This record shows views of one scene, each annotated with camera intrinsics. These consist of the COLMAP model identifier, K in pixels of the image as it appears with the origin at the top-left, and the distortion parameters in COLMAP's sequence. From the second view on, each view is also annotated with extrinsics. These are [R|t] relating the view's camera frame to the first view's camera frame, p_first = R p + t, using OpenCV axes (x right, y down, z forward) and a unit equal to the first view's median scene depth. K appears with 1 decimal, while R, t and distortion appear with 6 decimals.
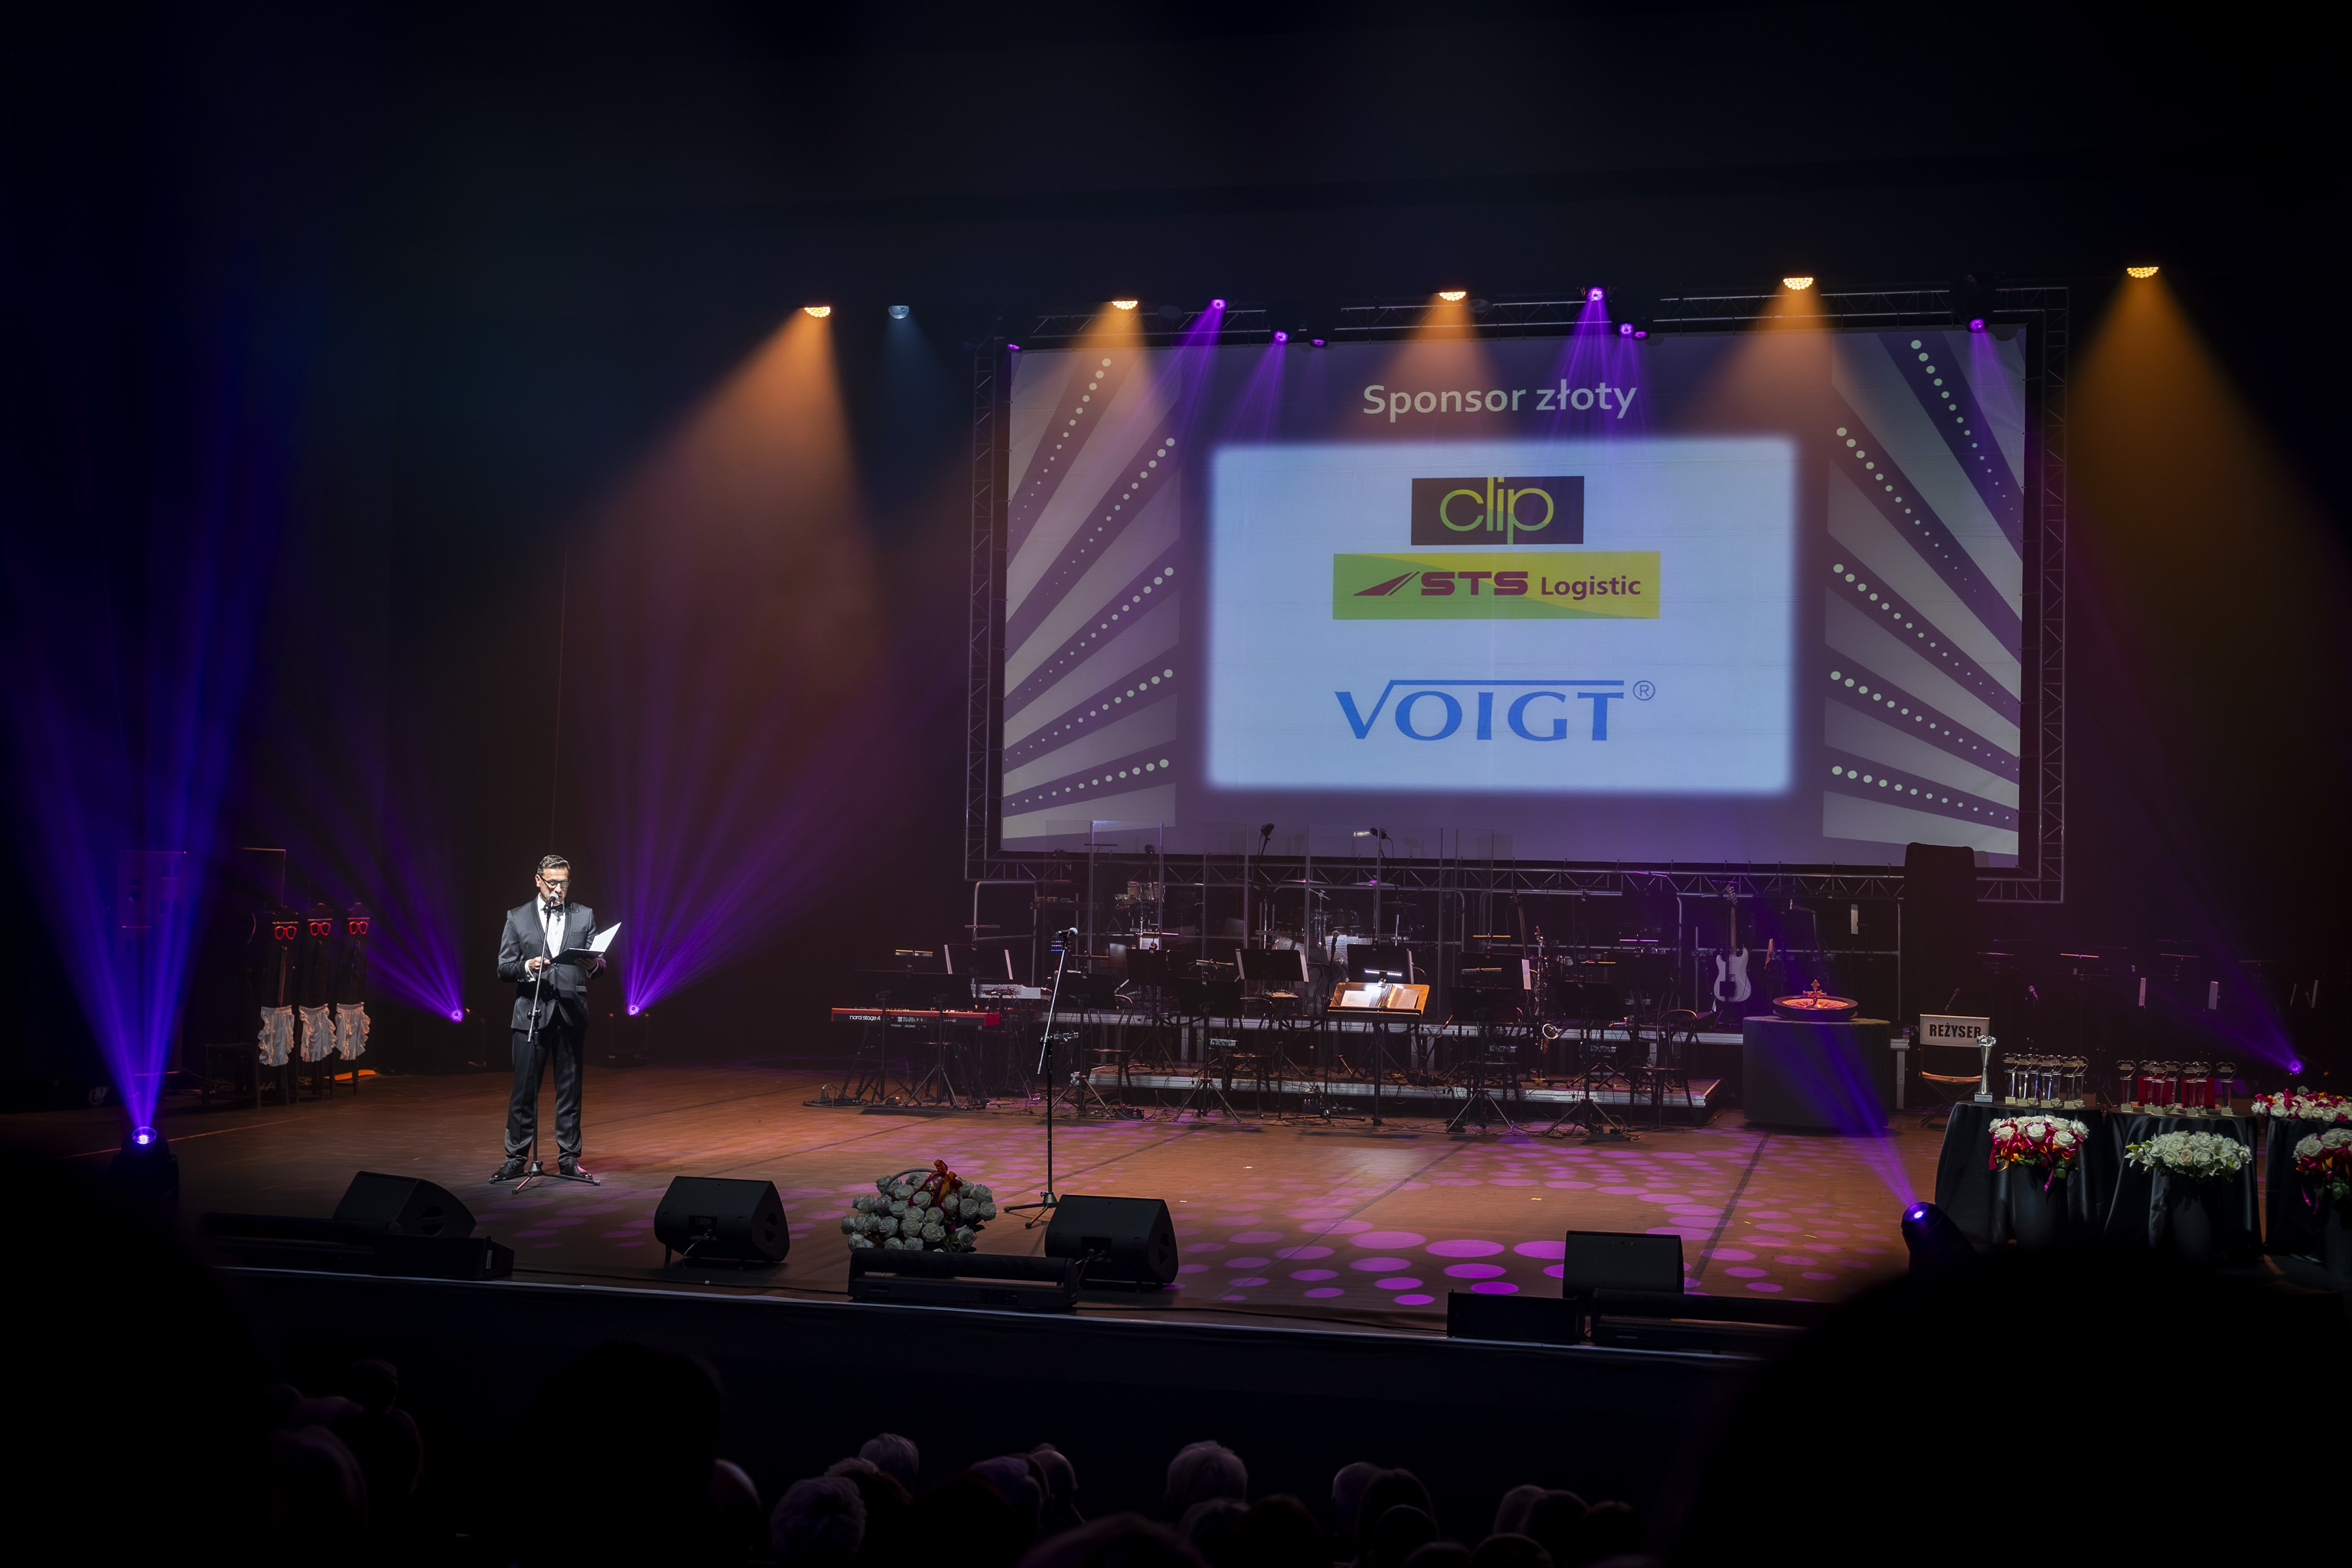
lens RADIAL K [[3003.2, 0, 1220.6], [0, 3003.2, 780.5], [0, 0, 1]] dist [0.018789, 0.000000]
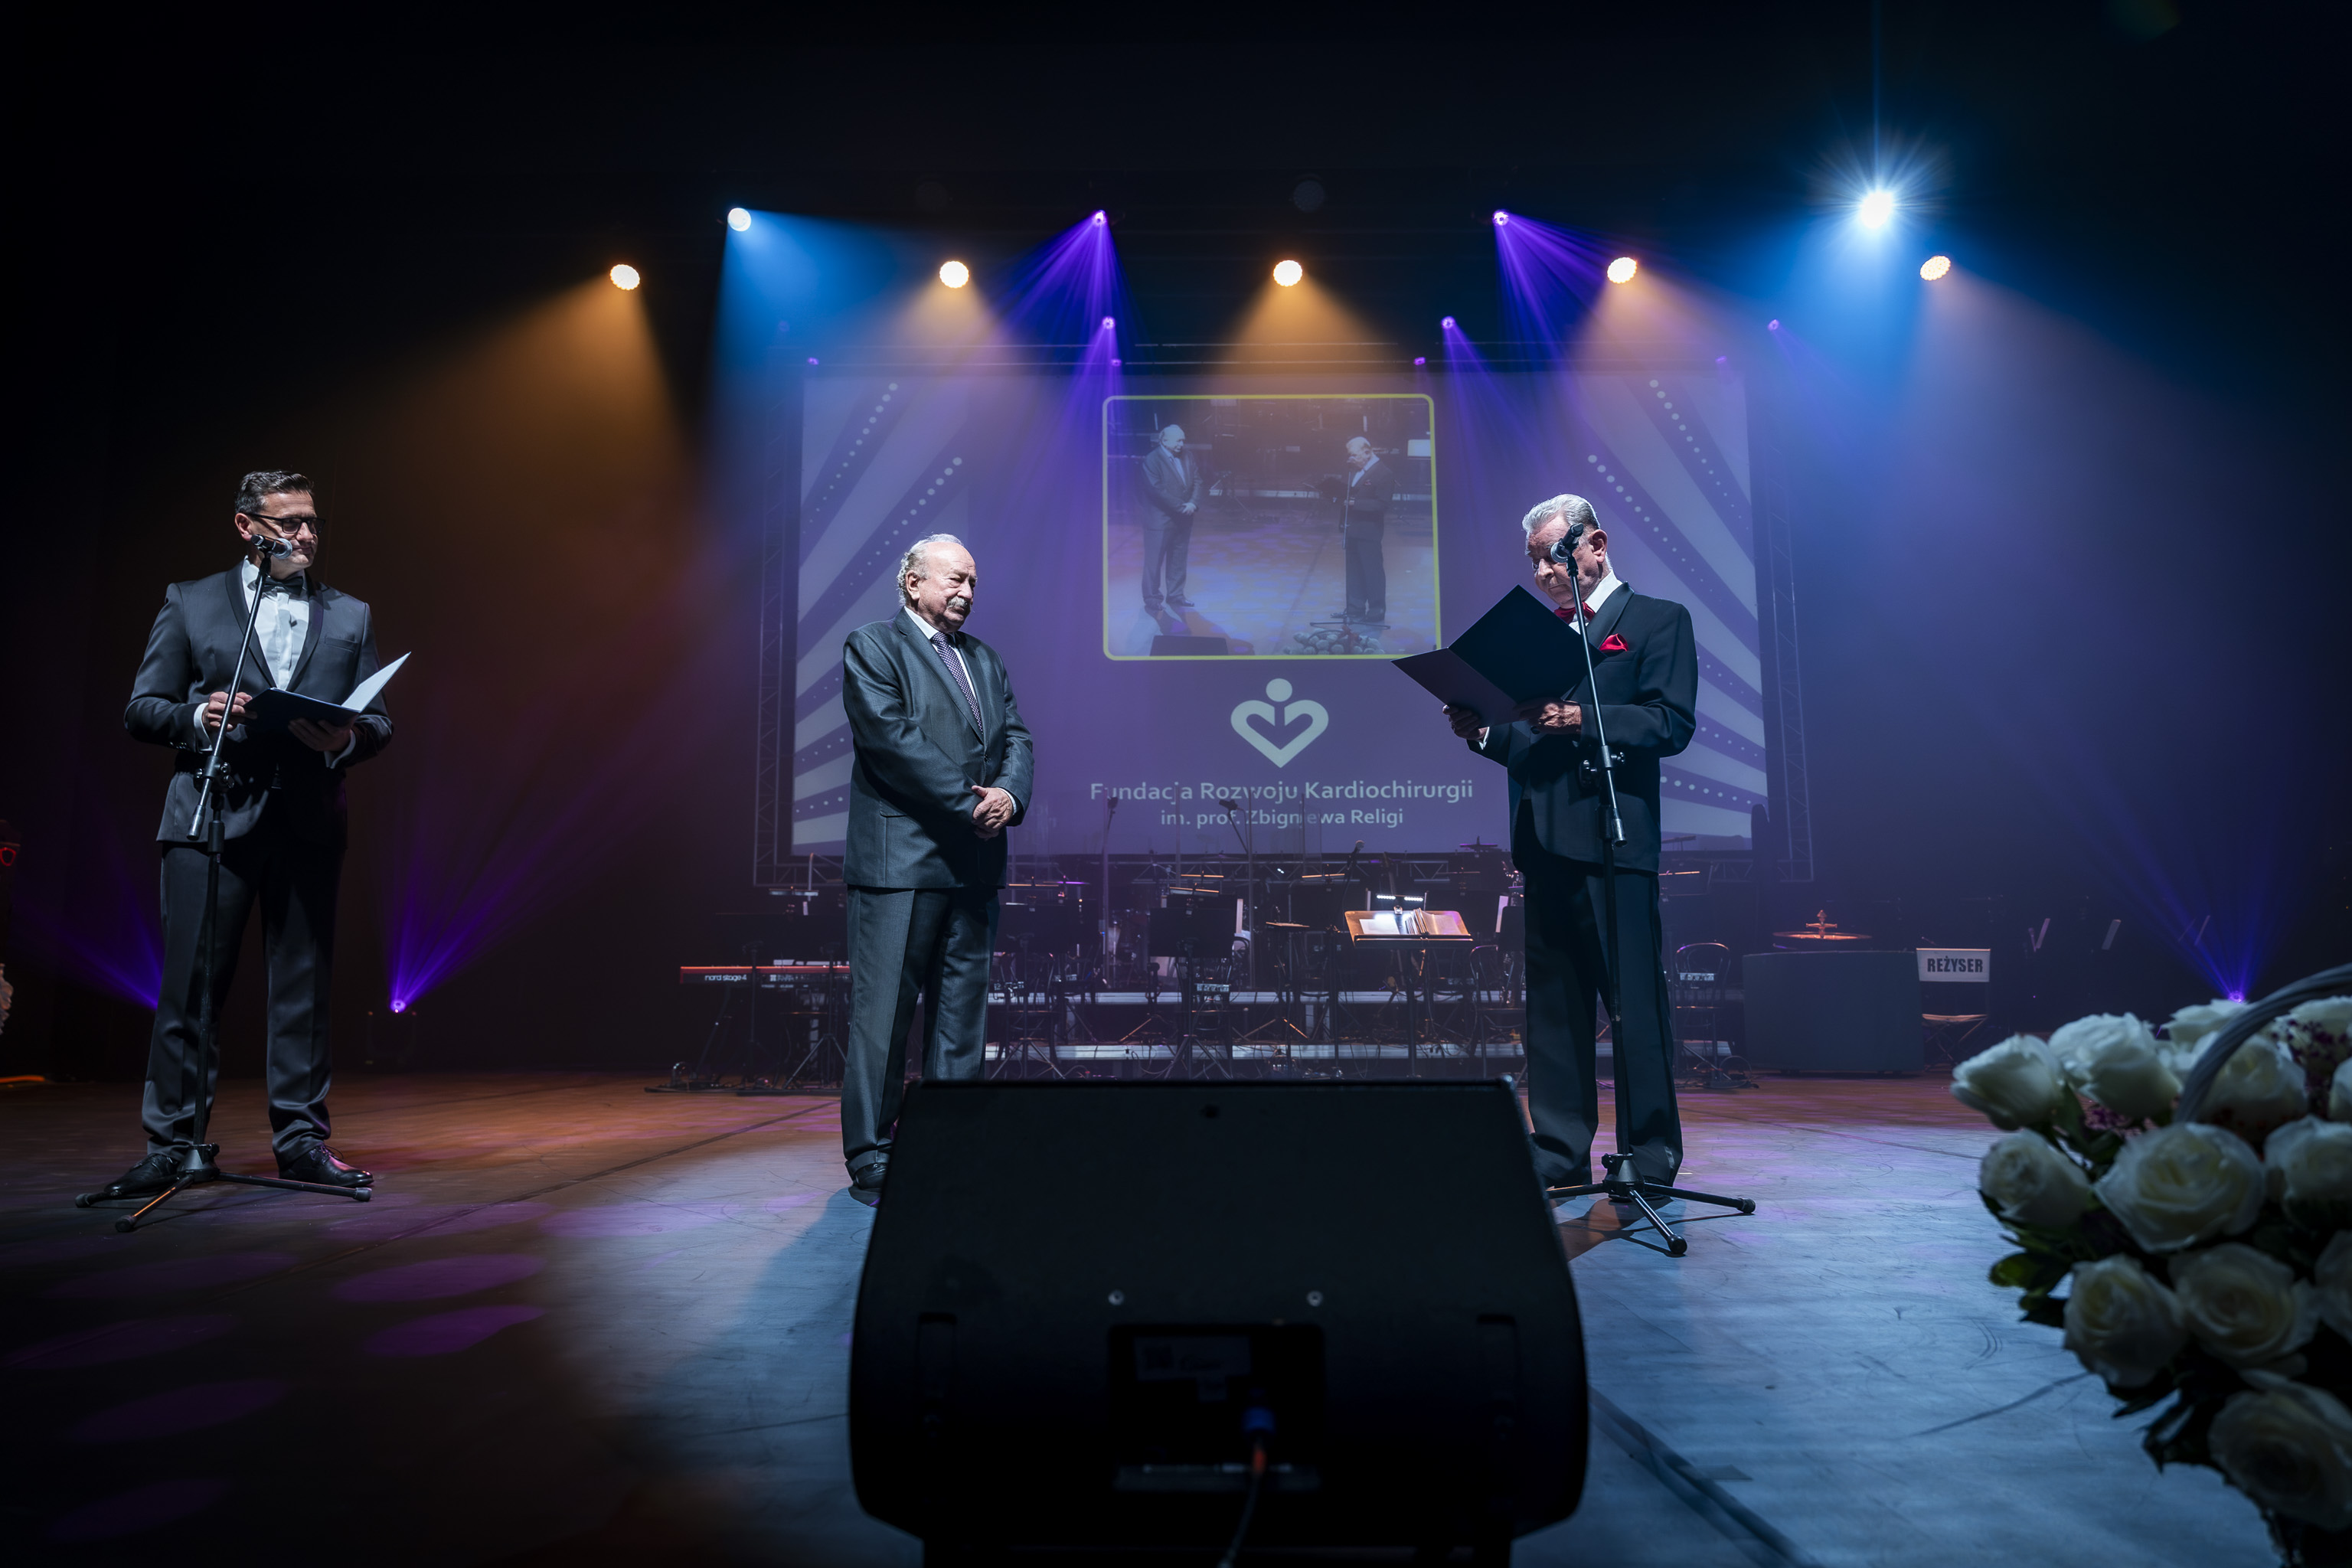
lens RADIAL K [[1711.2, 0, 1148.0], [0, 1711.2, 820.3], [0, 0, 1]] dist [0.008867, -0.027222]
pose [[0.973109, 0.001241, 0.230341, -0.116658], [0.017102, 0.996836, -0.077621, 0.076241], [-0.229709, 0.079473, 0.970009, 0.551231]]
